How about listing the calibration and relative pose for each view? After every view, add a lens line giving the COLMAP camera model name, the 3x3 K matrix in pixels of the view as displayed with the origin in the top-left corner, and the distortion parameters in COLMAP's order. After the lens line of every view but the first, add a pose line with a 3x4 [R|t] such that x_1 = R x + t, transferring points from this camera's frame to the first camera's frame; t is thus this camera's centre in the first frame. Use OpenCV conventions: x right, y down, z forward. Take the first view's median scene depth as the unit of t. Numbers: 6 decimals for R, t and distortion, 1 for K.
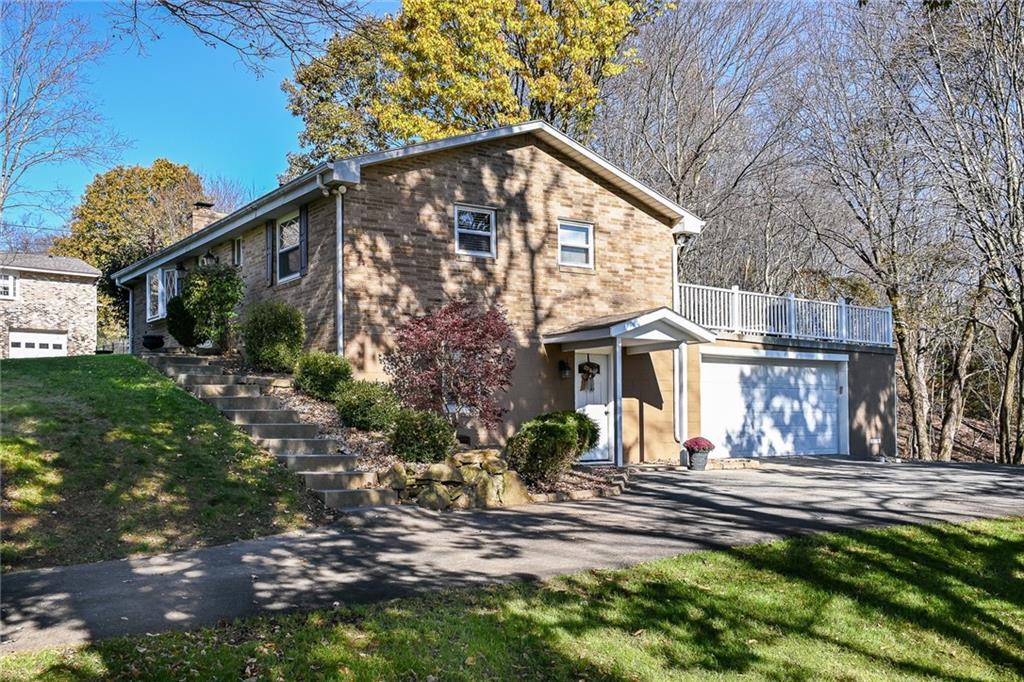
lens RADIAL K [[1001.3, 0, 511.6], [0, 1001.3, 340.3], [0, 0, 1]] dist [-0.010144, 0.000000]
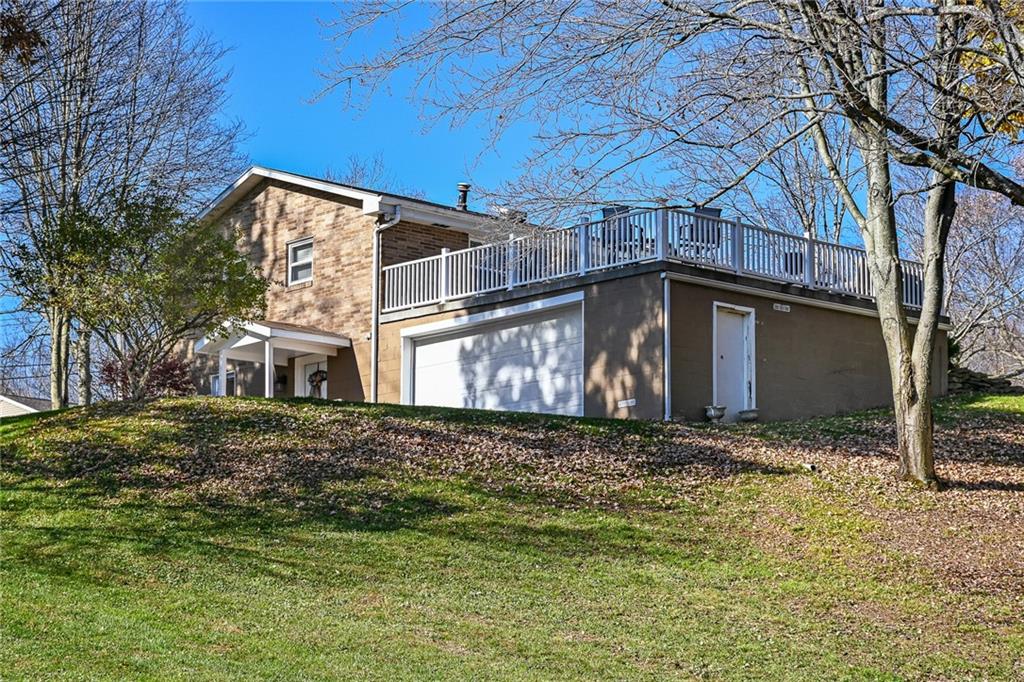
lens RADIAL K [[2232.9, 0, 512.0], [0, 2232.9, 341.5], [0, 0, 1]] dist [0.051809, 0.000000]
pose [[0.085959, -0.156469, -0.983935, 1.999765], [0.090917, 0.984702, -0.148648, 0.298022], [0.992142, -0.076678, 0.098870, 0.827145]]
